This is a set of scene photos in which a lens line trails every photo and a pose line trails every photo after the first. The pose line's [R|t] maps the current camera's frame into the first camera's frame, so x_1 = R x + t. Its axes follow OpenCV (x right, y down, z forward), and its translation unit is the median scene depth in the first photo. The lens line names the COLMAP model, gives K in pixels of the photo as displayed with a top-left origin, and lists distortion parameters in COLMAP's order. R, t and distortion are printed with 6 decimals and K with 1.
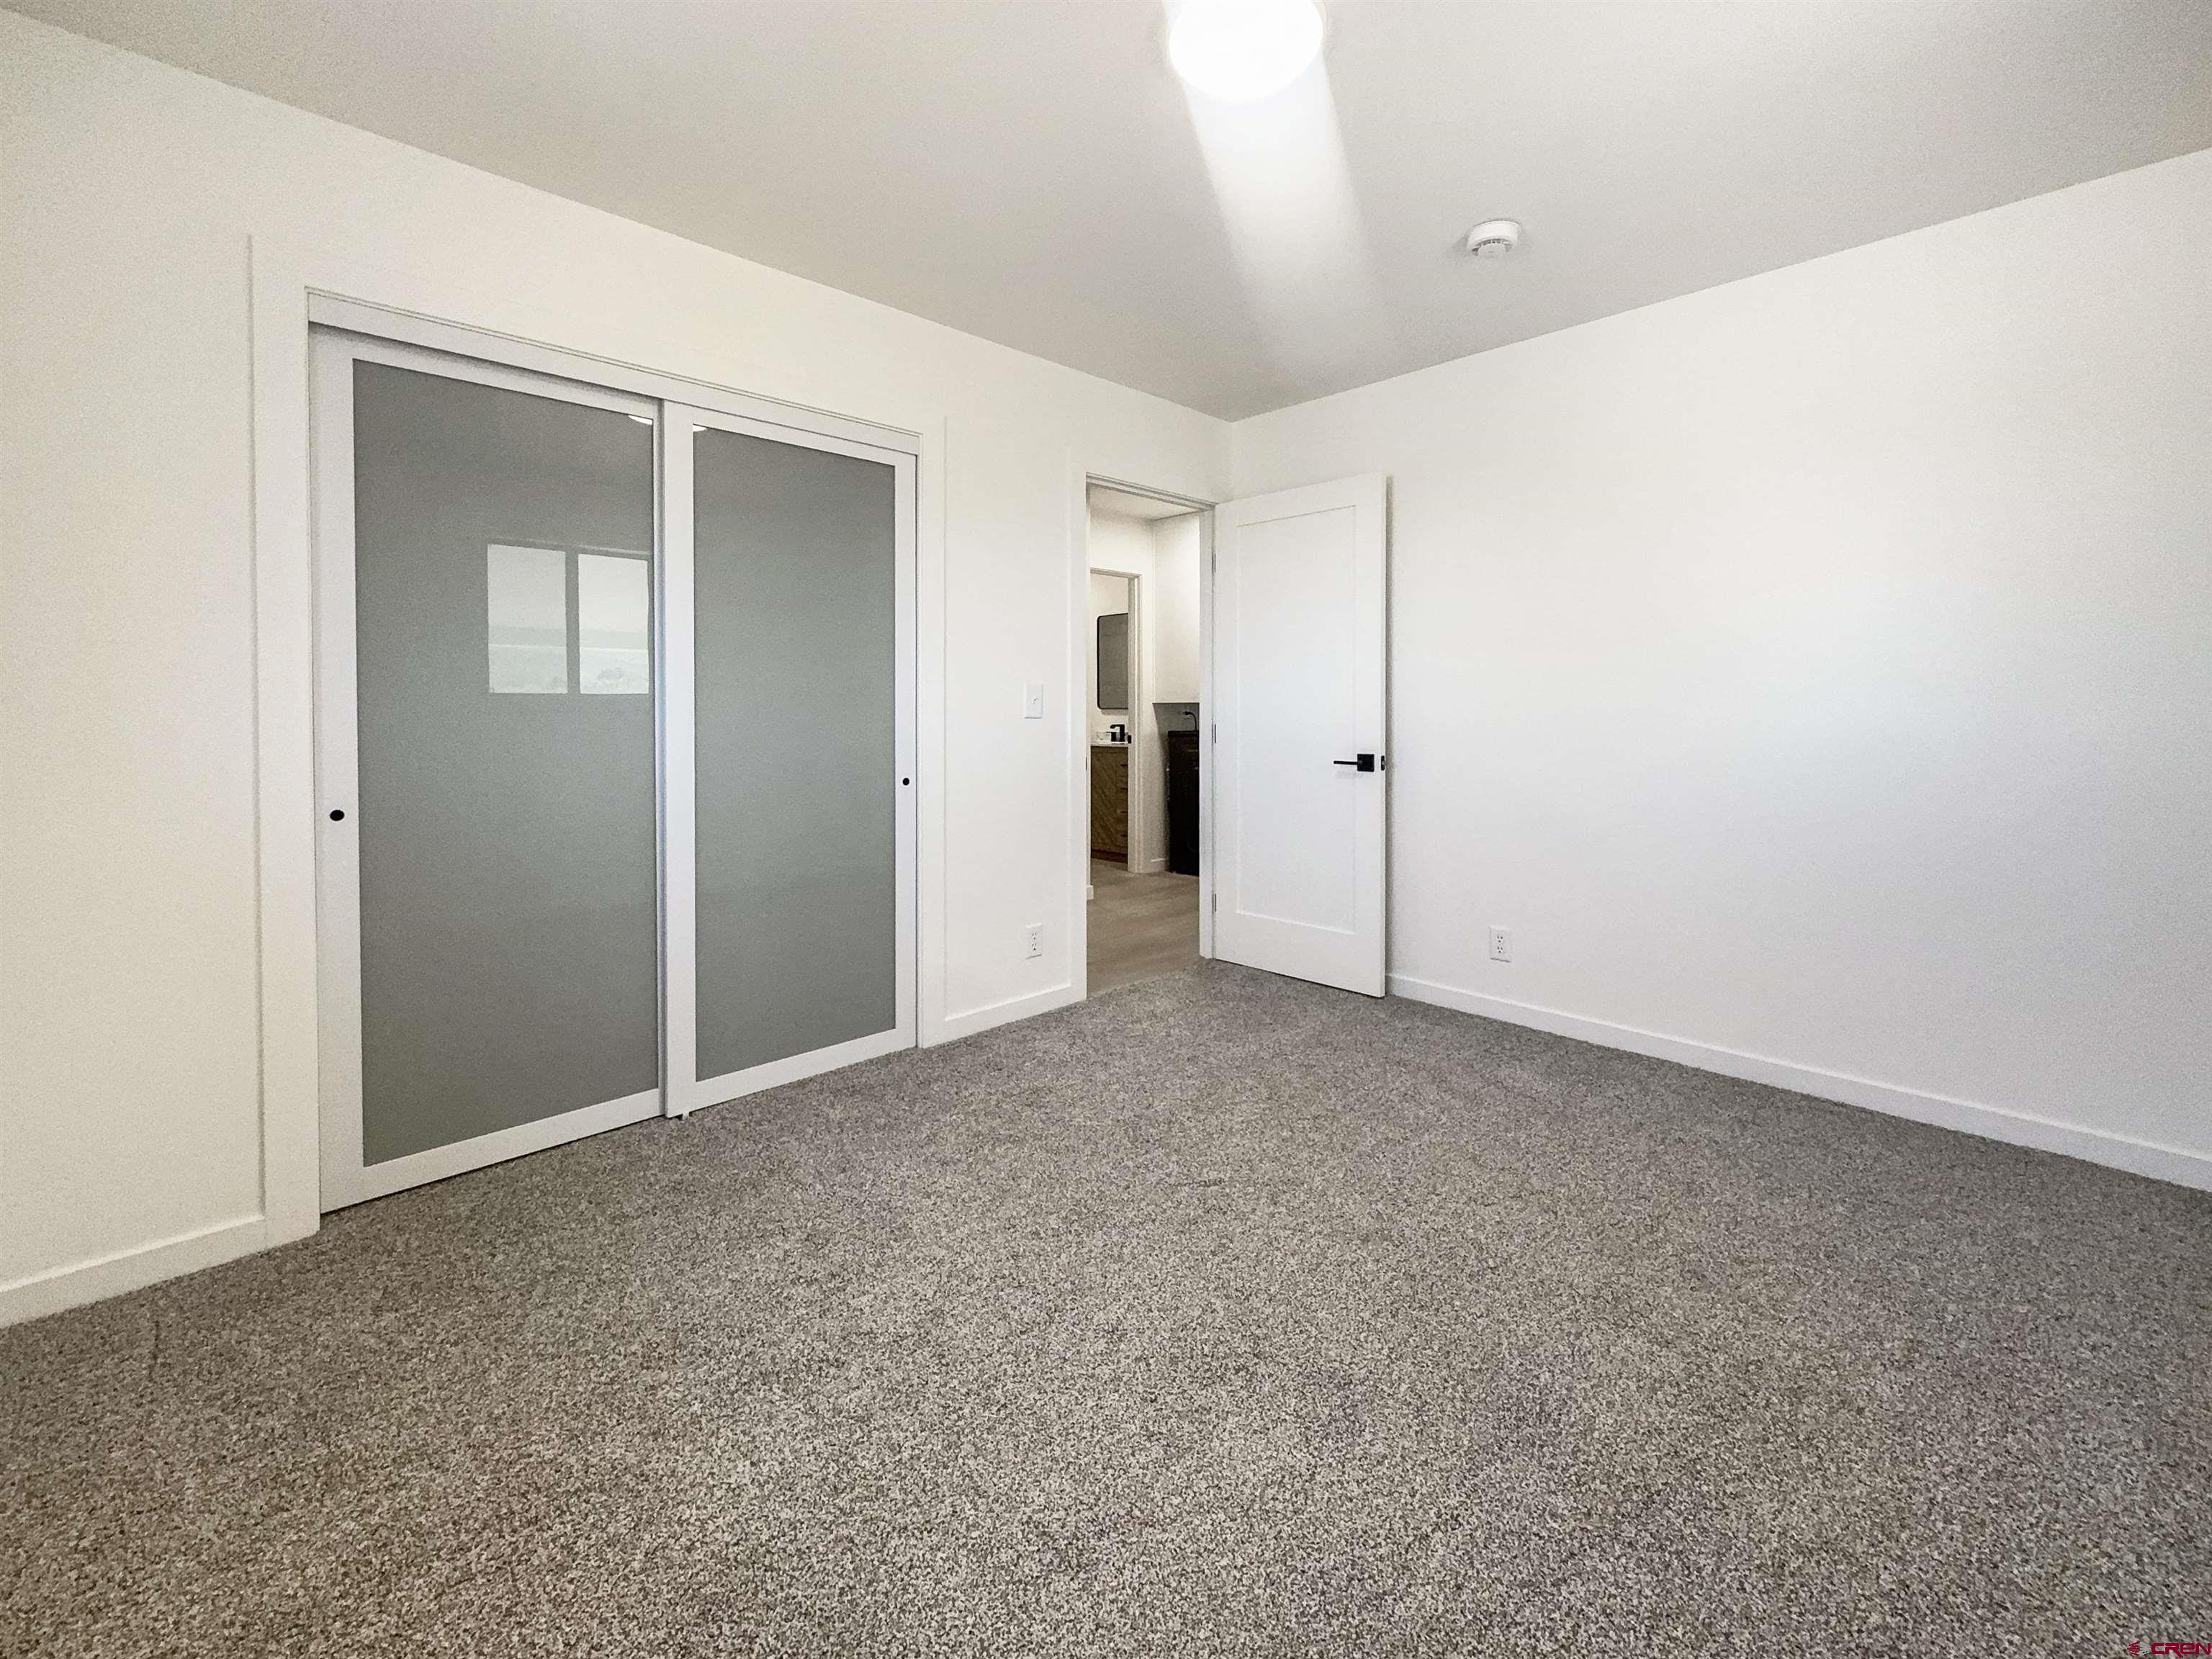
lens RADIAL K [[936.7, 0, 1106.0], [0, 936.7, 829.5], [0, 0, 1]] dist [-0.002277, 0.000130]
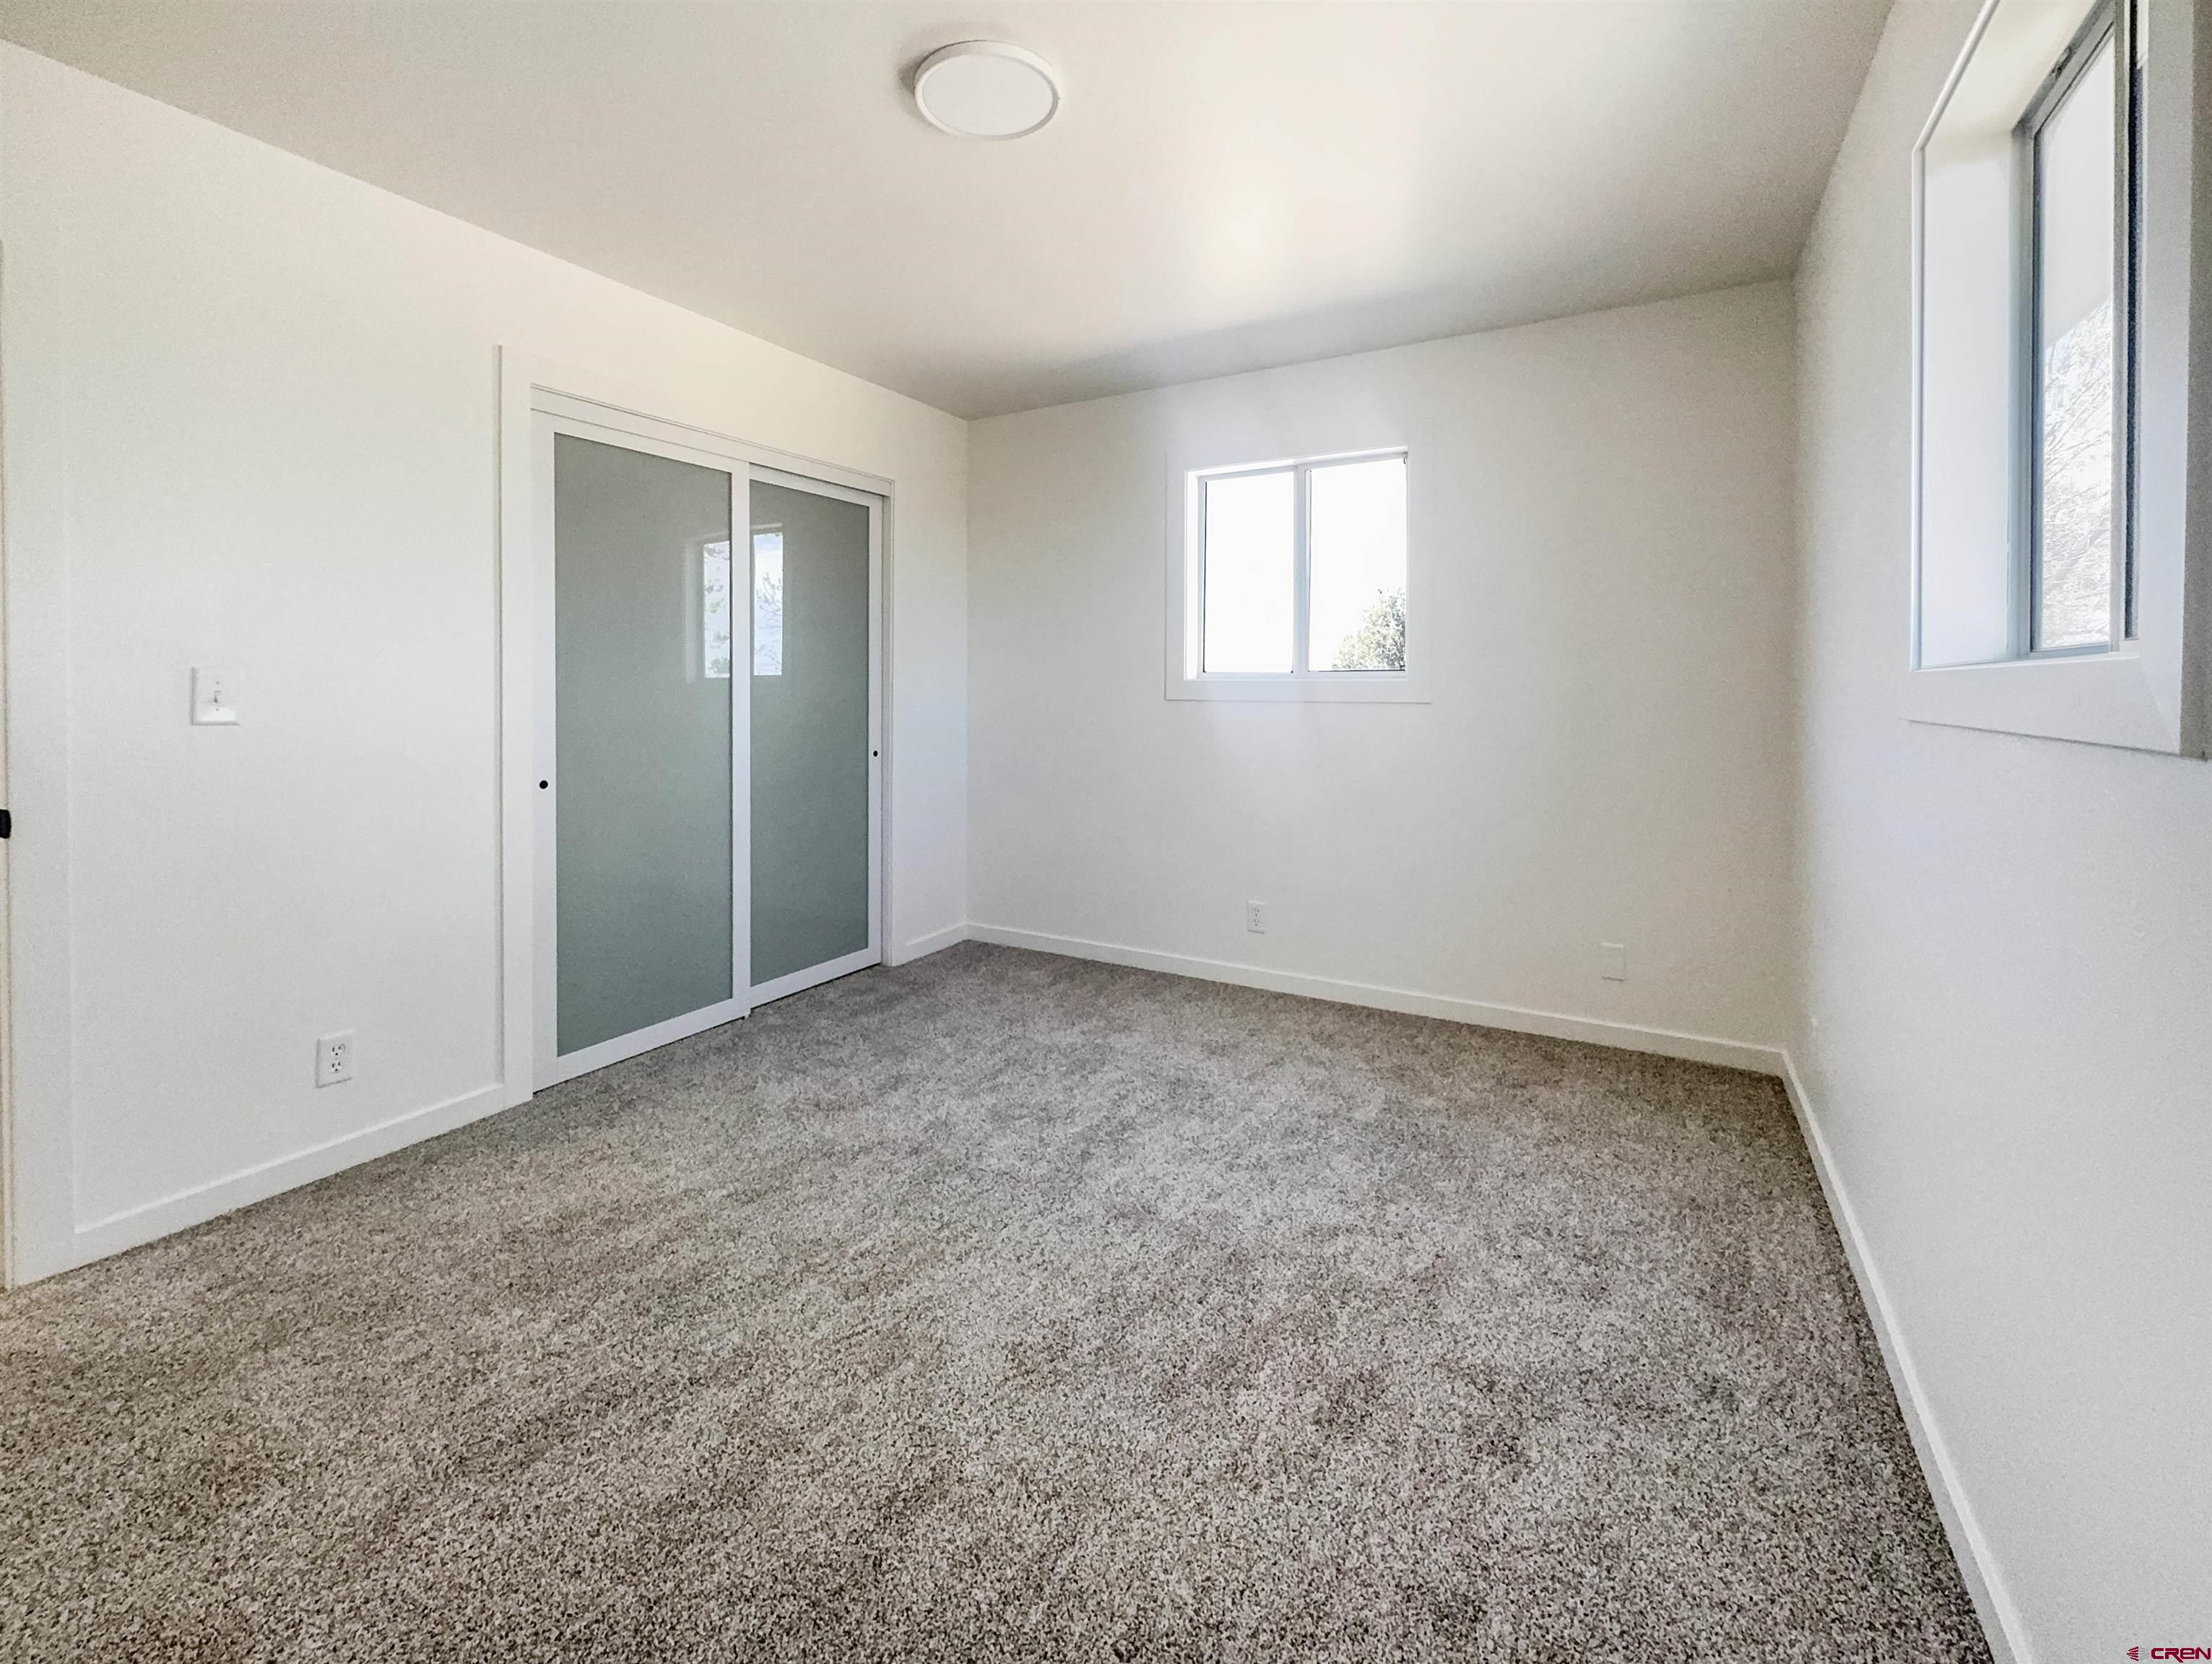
lens RADIAL K [[936.7, 0, 1106.0], [0, 936.7, 832.0], [0, 0, 1]] dist [-0.002277, 0.000130]
pose [[0.945944, -0.053068, 0.319960, -0.372238], [0.047137, 0.998543, 0.026256, 0.044658], [-0.320887, -0.009755, 0.947067, -0.354659]]
